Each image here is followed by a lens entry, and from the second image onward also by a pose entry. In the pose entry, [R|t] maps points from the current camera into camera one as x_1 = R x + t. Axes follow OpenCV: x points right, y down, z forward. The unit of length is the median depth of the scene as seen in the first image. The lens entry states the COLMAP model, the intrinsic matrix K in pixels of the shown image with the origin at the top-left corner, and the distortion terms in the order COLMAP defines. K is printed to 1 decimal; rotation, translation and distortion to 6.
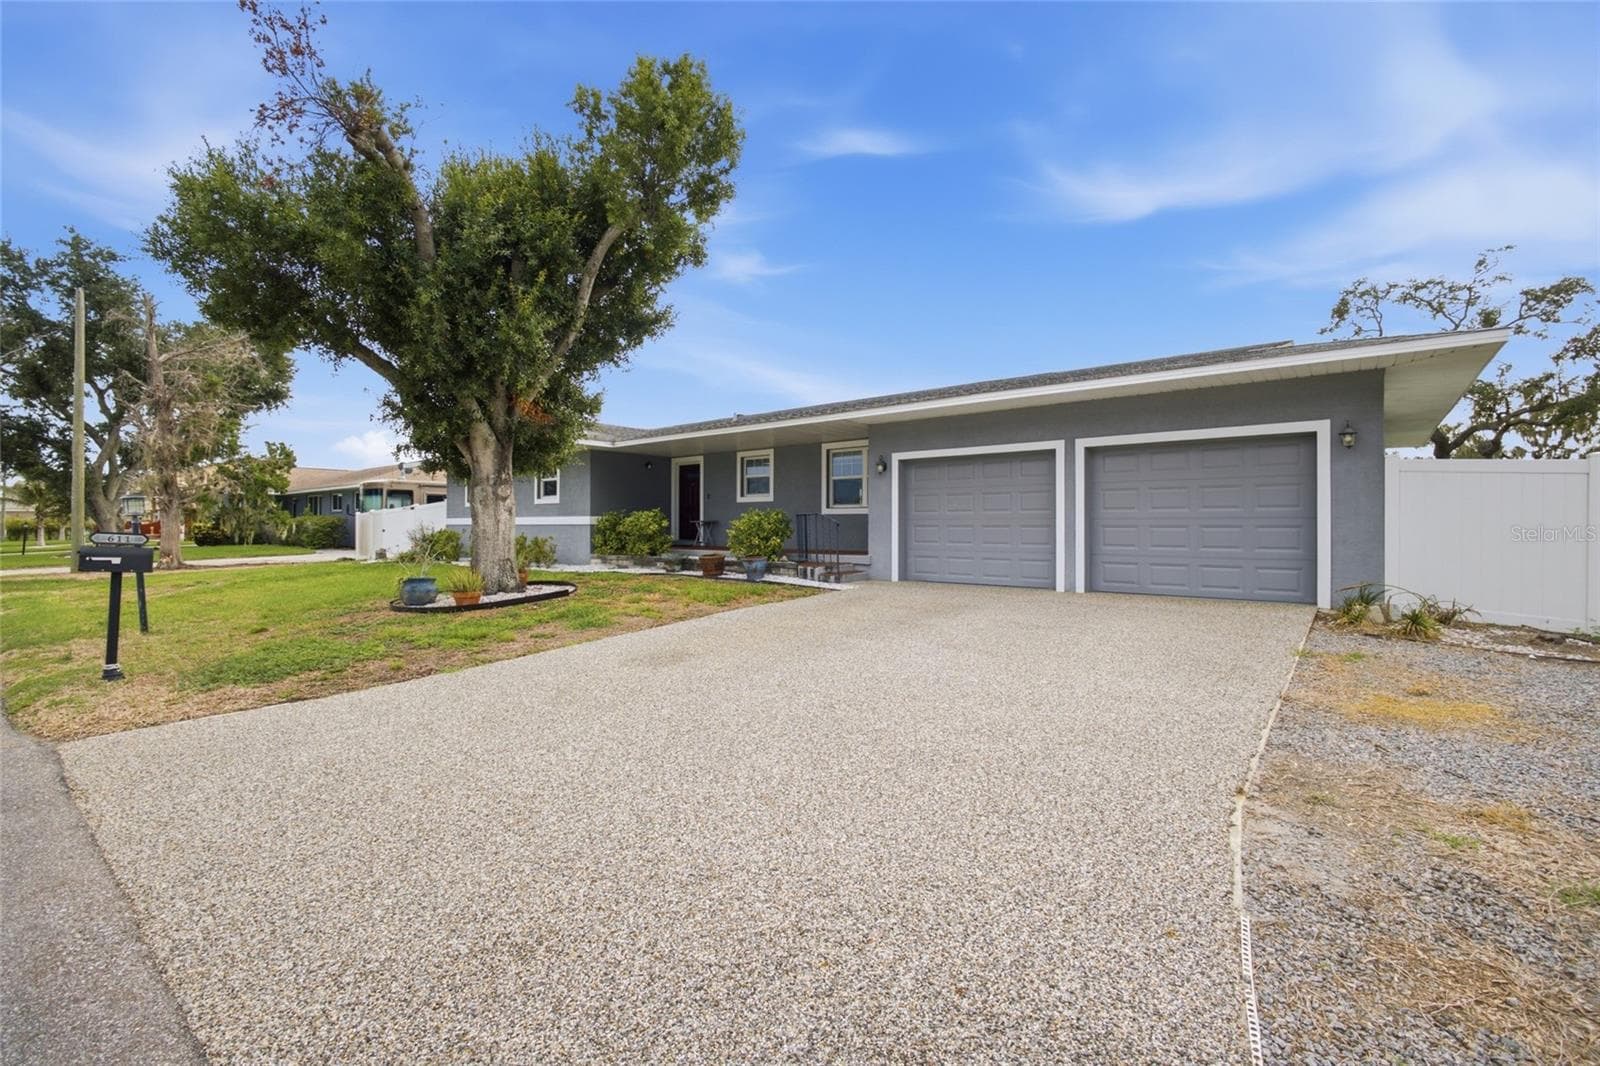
lens RADIAL K [[722.0, 0, 800.0], [0, 722.0, 533.0], [0, 0, 1]] dist [-0.011579, 0.000167]
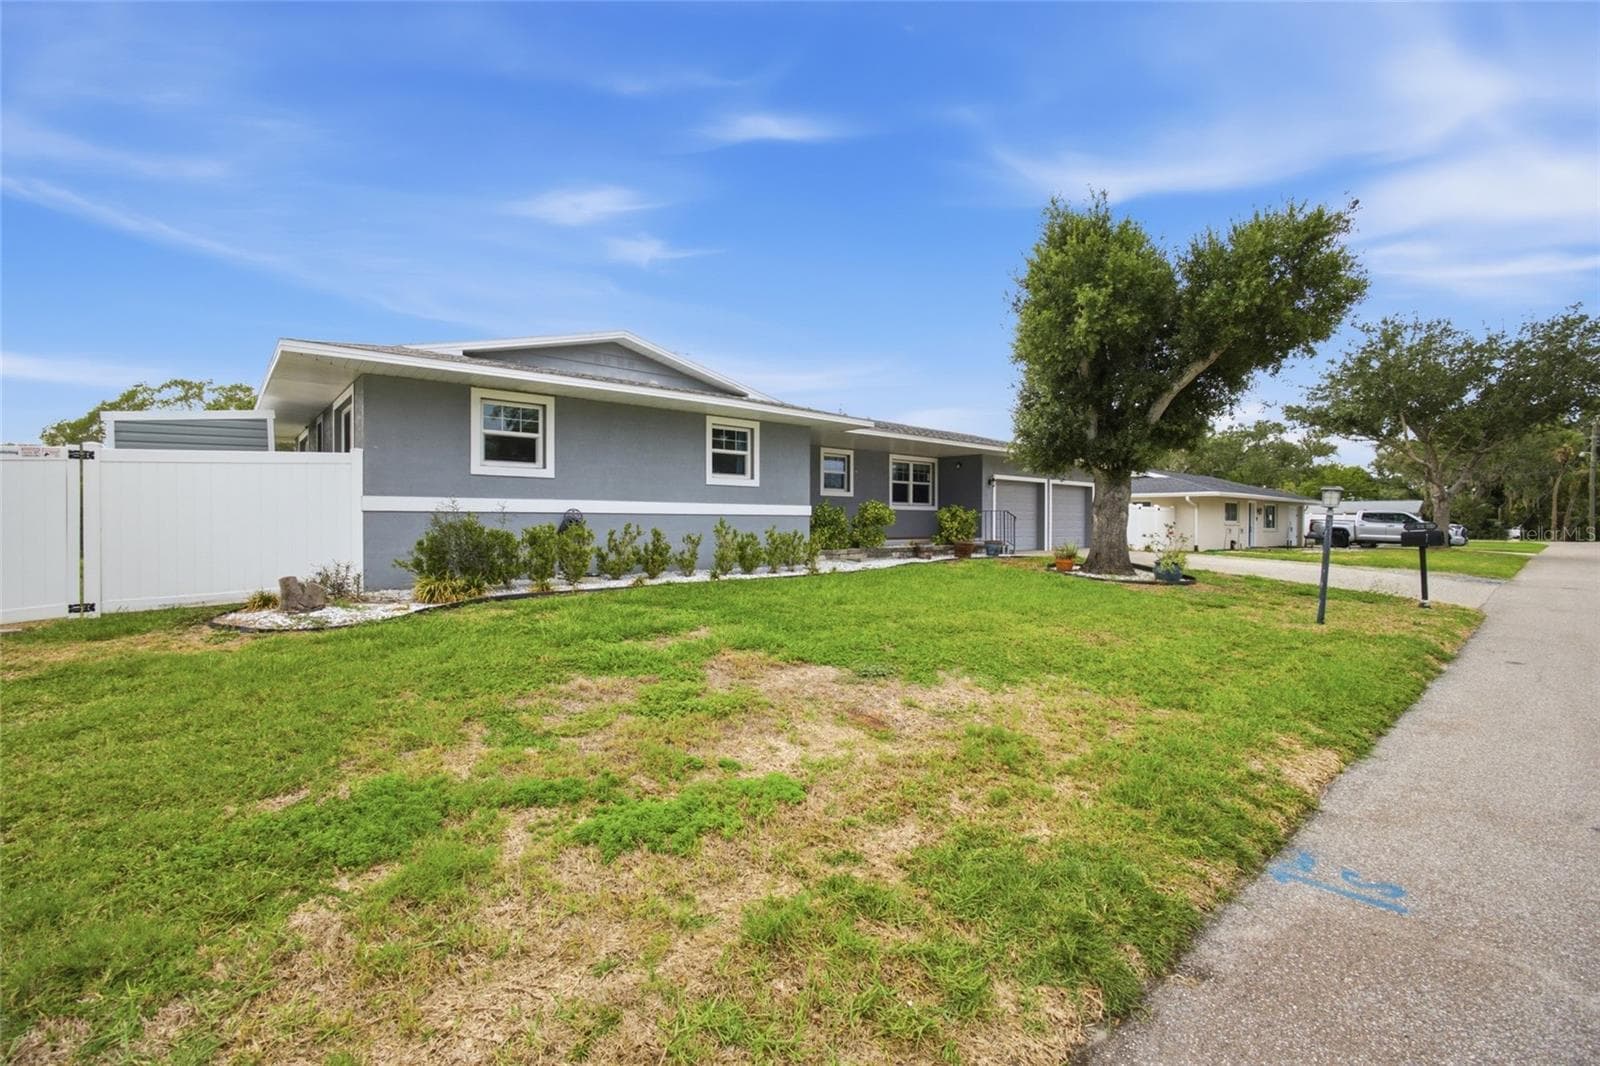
lens RADIAL K [[722.0, 0, 800.0], [0, 722.0, 533.0], [0, 0, 1]] dist [-0.011579, 0.000167]
pose [[0.177627, -0.010503, 0.984042, -1.137035], [-0.002383, 0.999936, 0.011102, 0.000293], [-0.984095, -0.004317, 0.177590, 0.857826]]
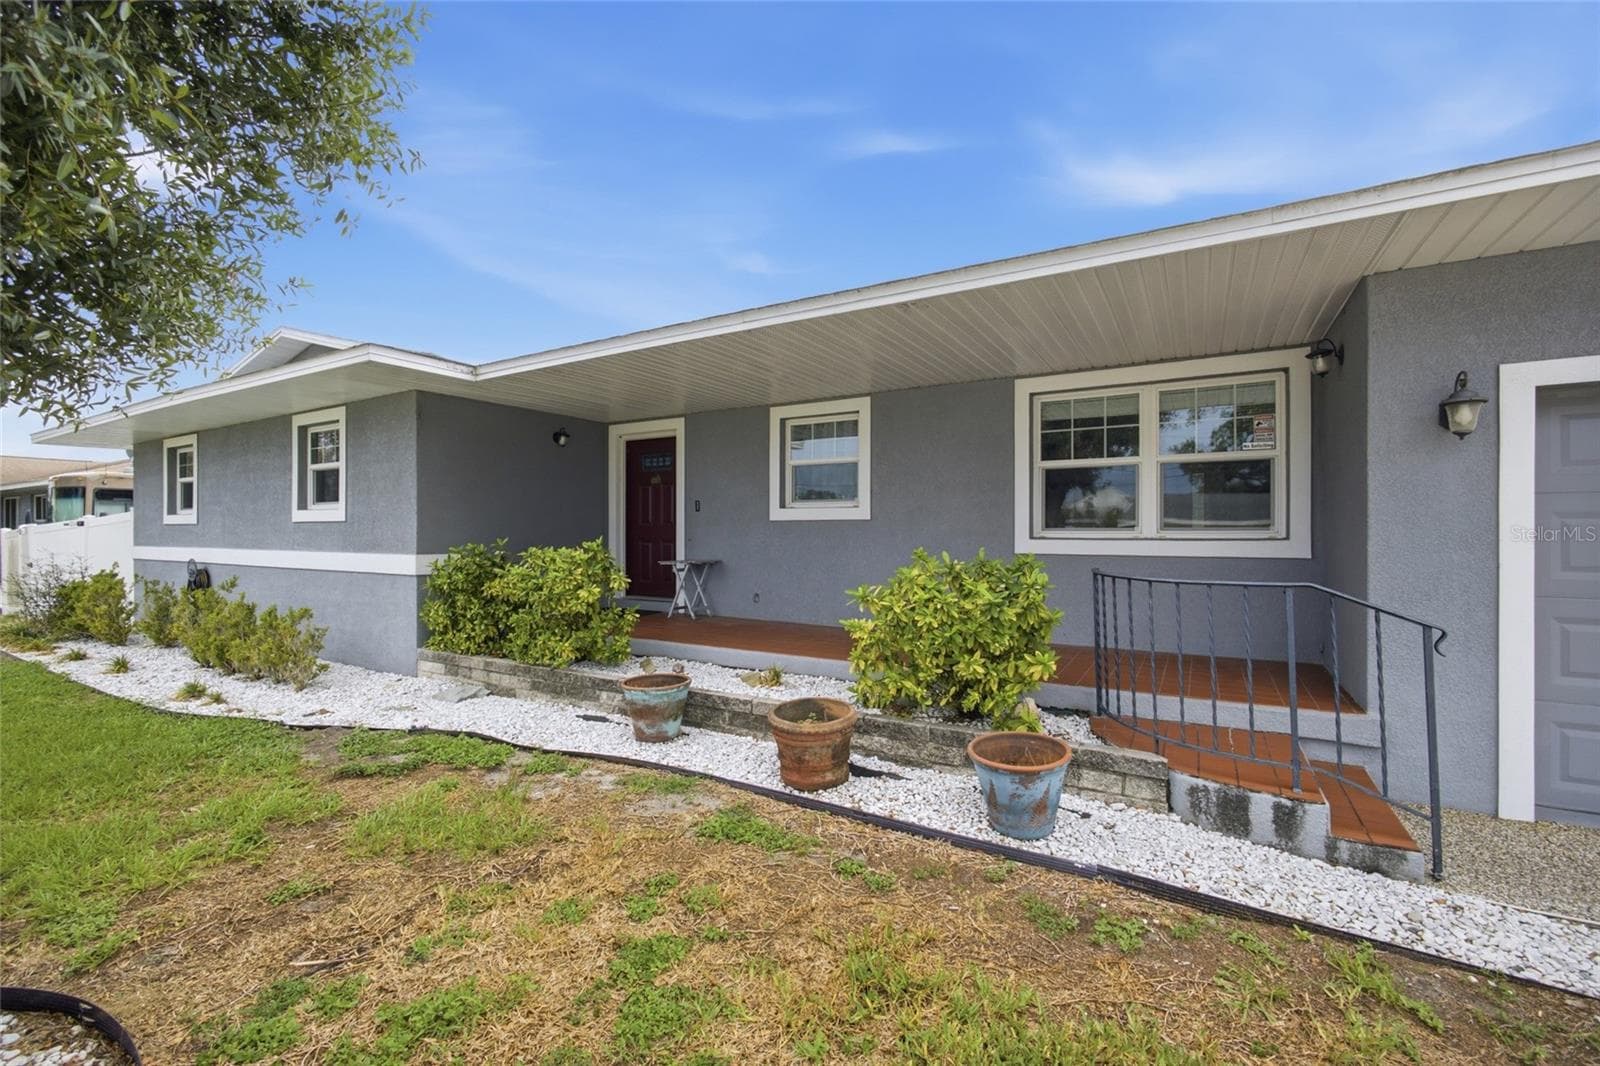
lens RADIAL K [[722.0, 0, 800.0], [0, 722.0, 533.0], [0, 0, 1]] dist [-0.011579, 0.000167]
pose [[0.989142, -0.000864, 0.146963, -0.137729], [0.001941, 0.999972, -0.007182, -0.032199], [-0.146953, 0.007390, 0.989116, 0.569990]]
